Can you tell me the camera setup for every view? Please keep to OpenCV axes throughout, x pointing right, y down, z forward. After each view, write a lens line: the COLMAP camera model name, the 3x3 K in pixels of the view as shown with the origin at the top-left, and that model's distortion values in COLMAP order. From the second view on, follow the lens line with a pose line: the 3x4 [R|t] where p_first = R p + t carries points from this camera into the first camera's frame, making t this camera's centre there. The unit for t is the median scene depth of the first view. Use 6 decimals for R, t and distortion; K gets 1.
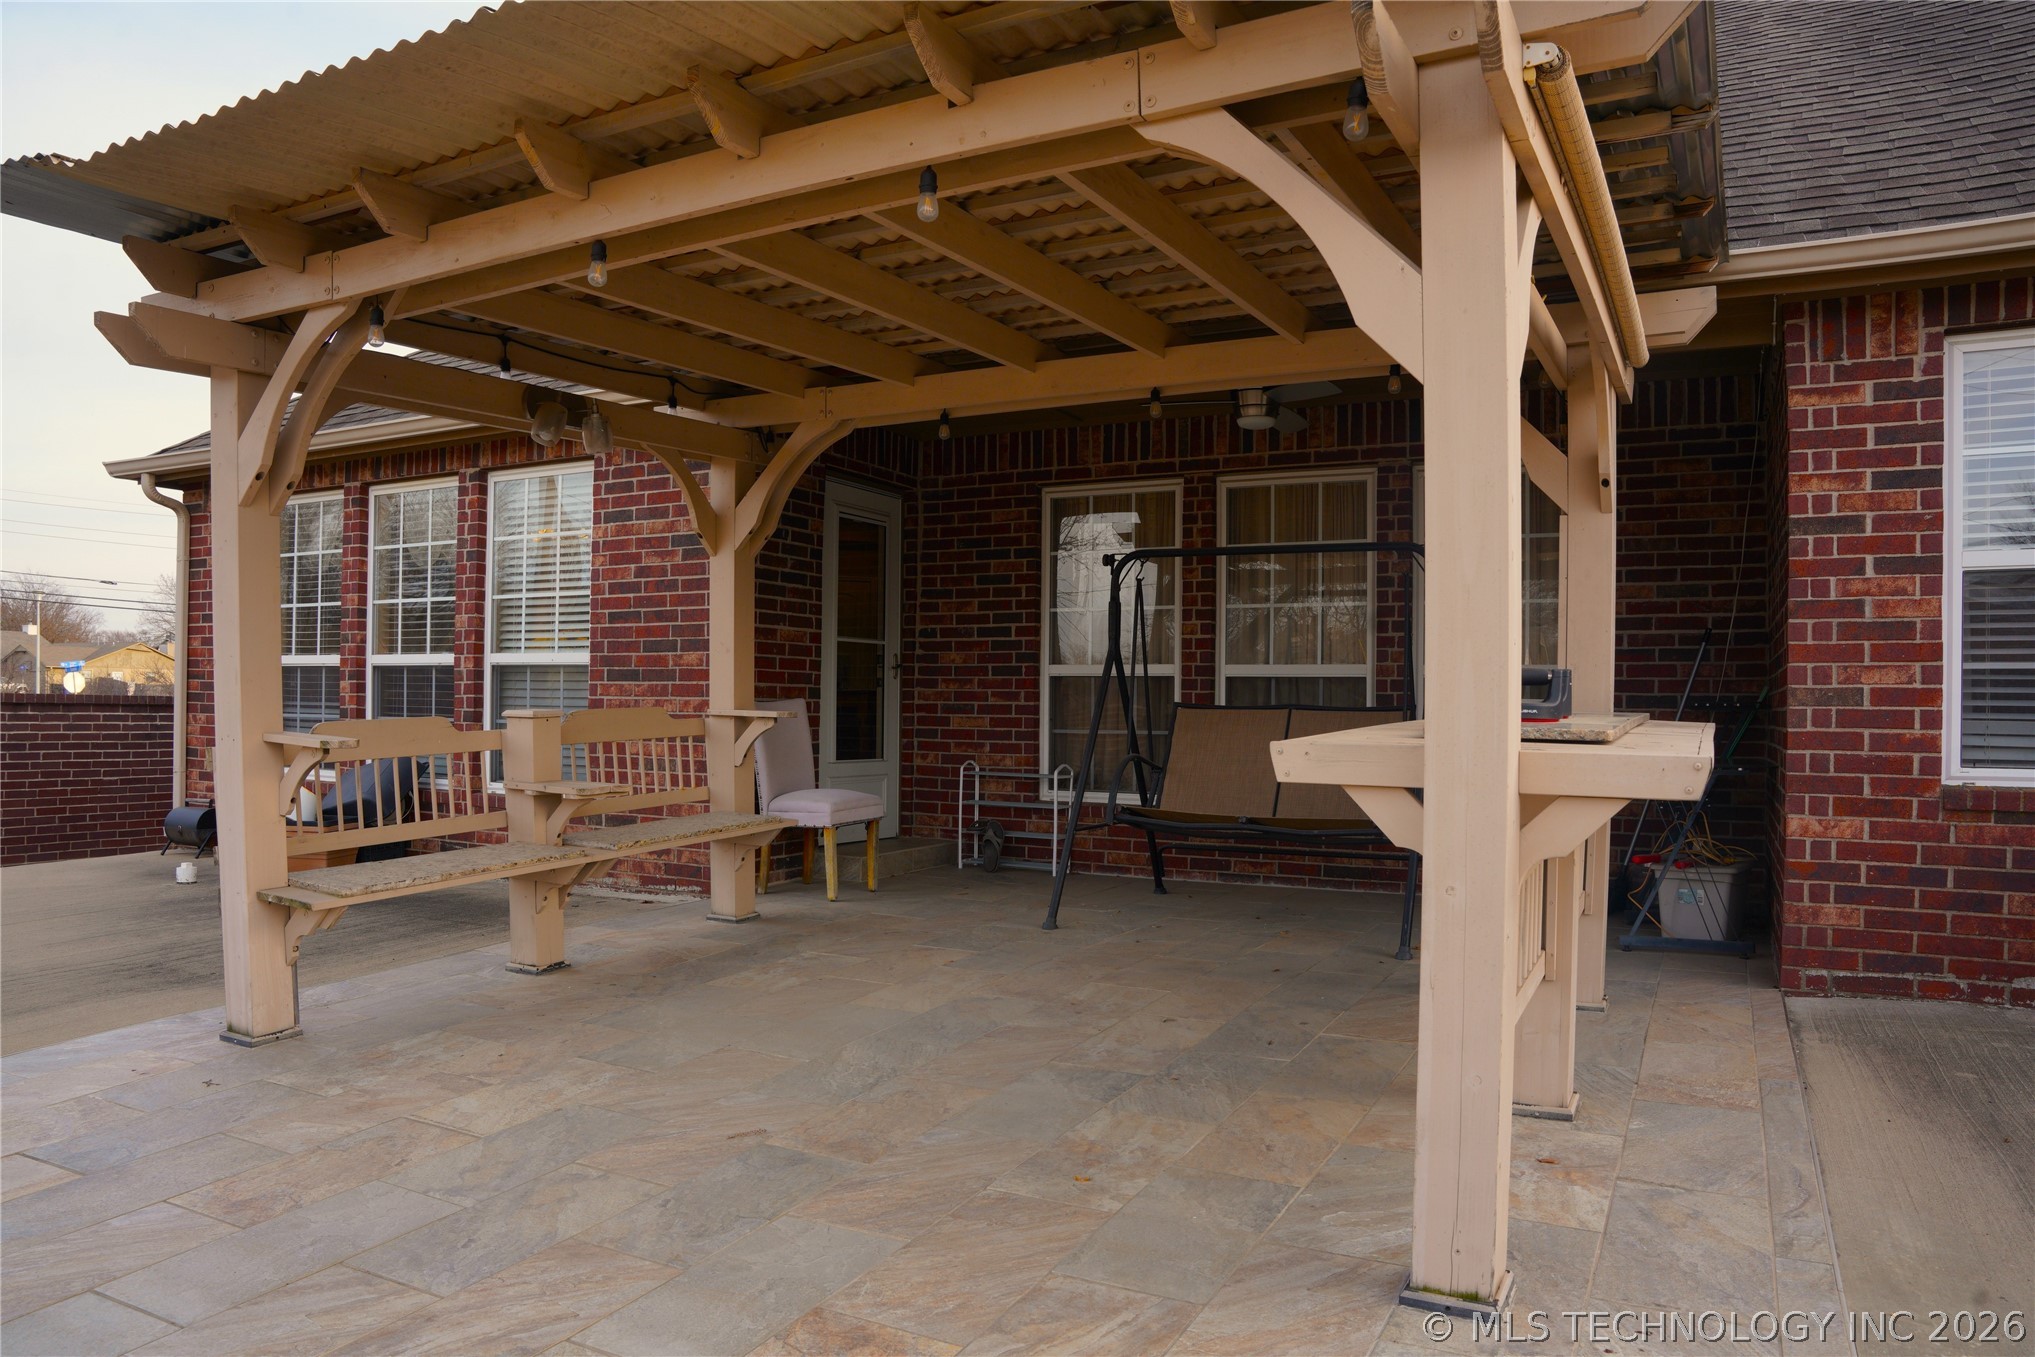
lens RADIAL K [[1386.1, 0, 1020.0], [0, 1386.1, 710.9], [0, 0, 1]] dist [-0.175524, 0.122113]
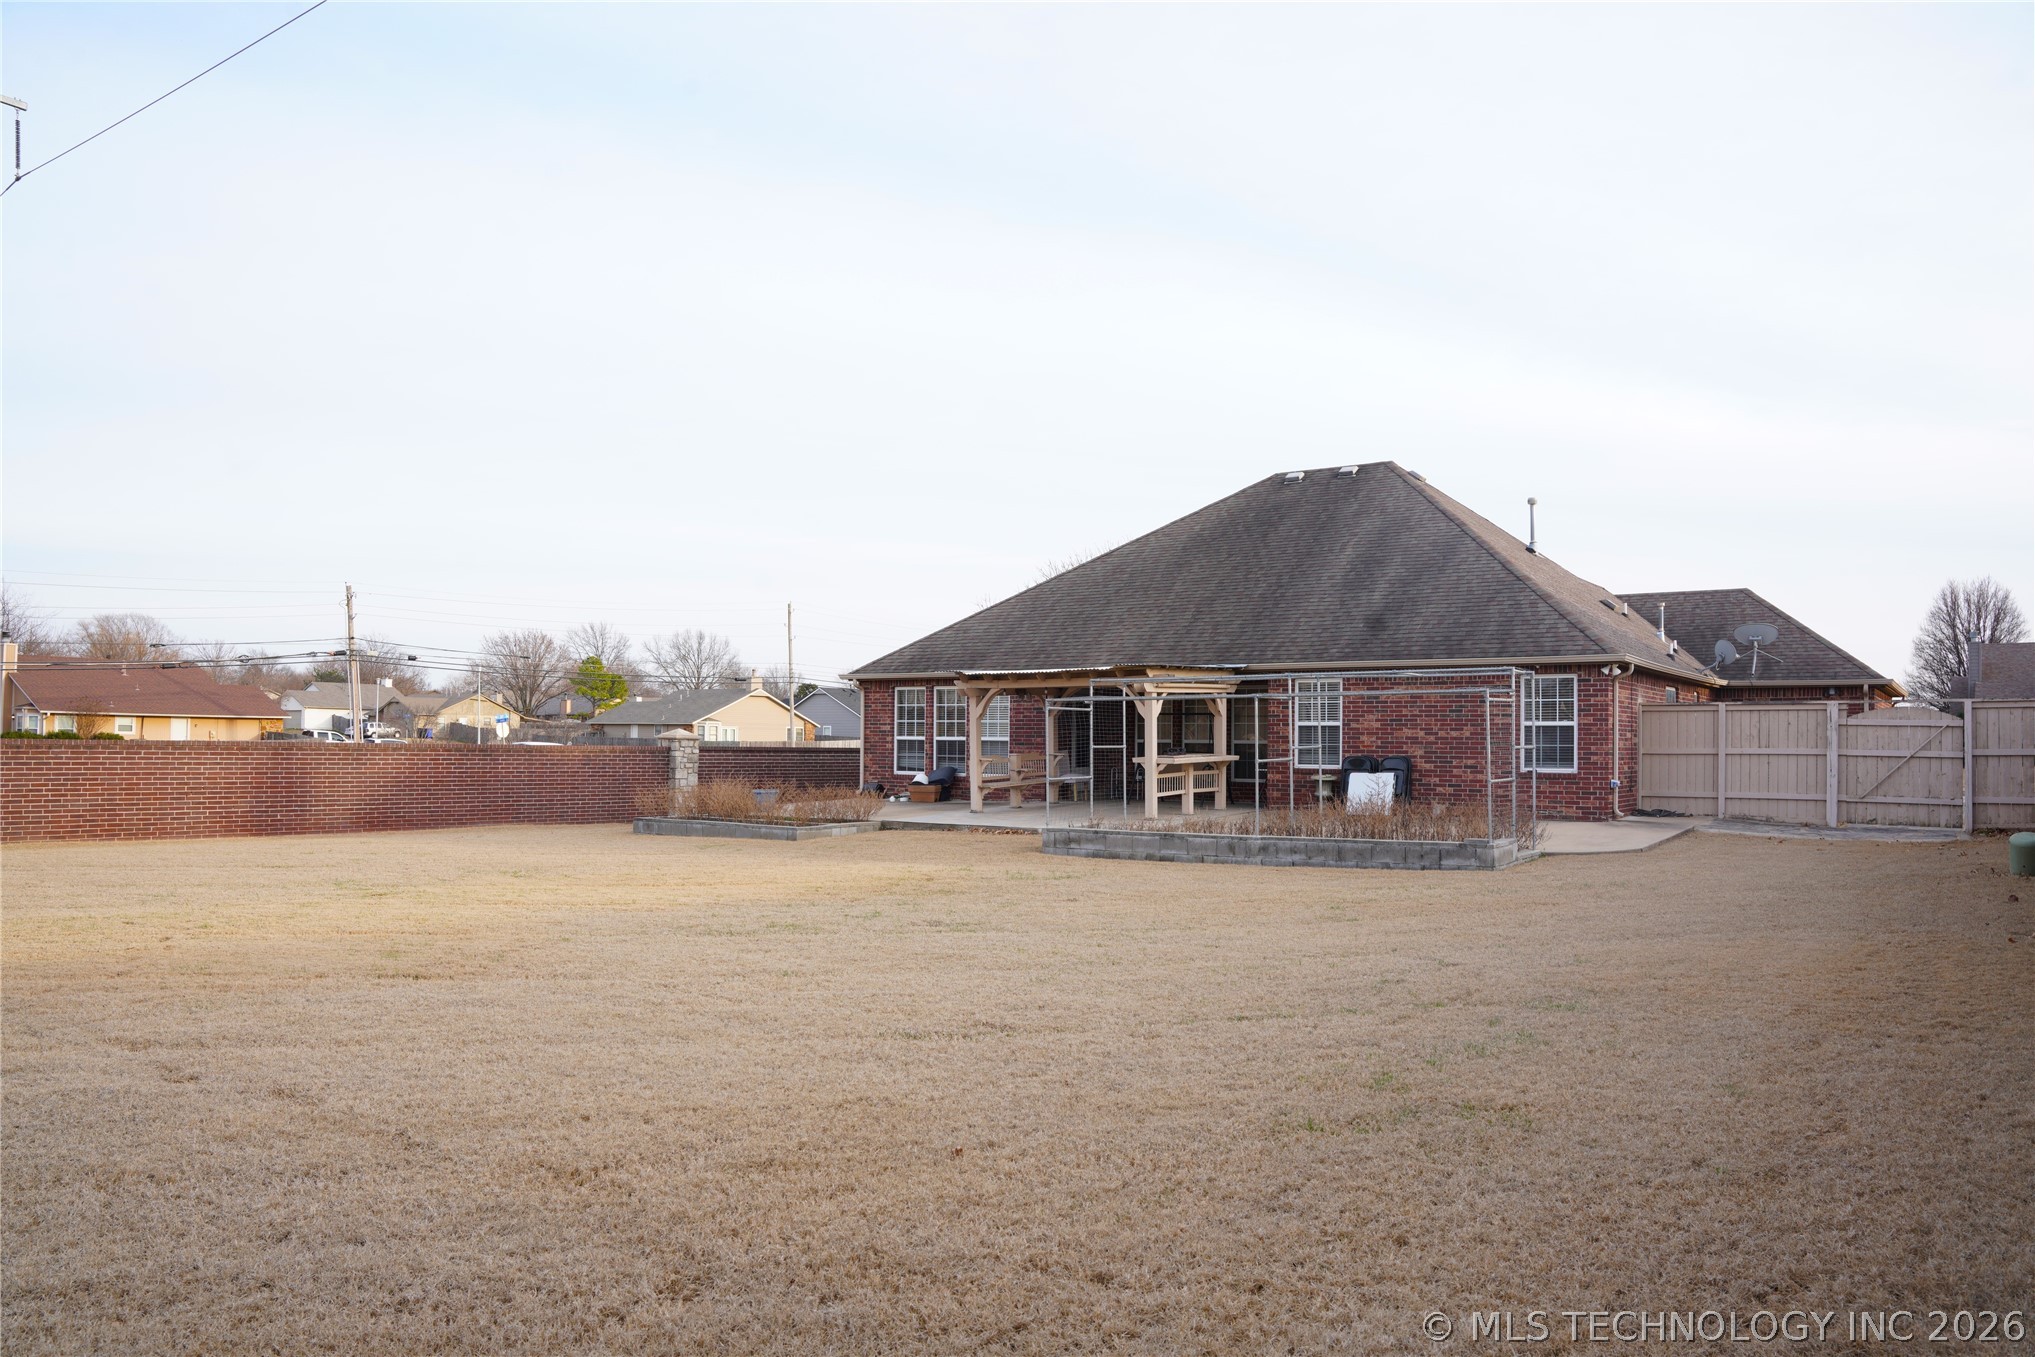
lens RADIAL K [[1386.1, 0, 1020.0], [0, 1386.1, 710.9], [0, 0, 1]] dist [-0.175524, 0.122113]
pose [[0.988082, -0.008588, -0.153689, 0.286860], [0.004590, 0.999642, -0.026349, -0.015713], [0.153860, 0.025330, 0.987768, -2.659676]]
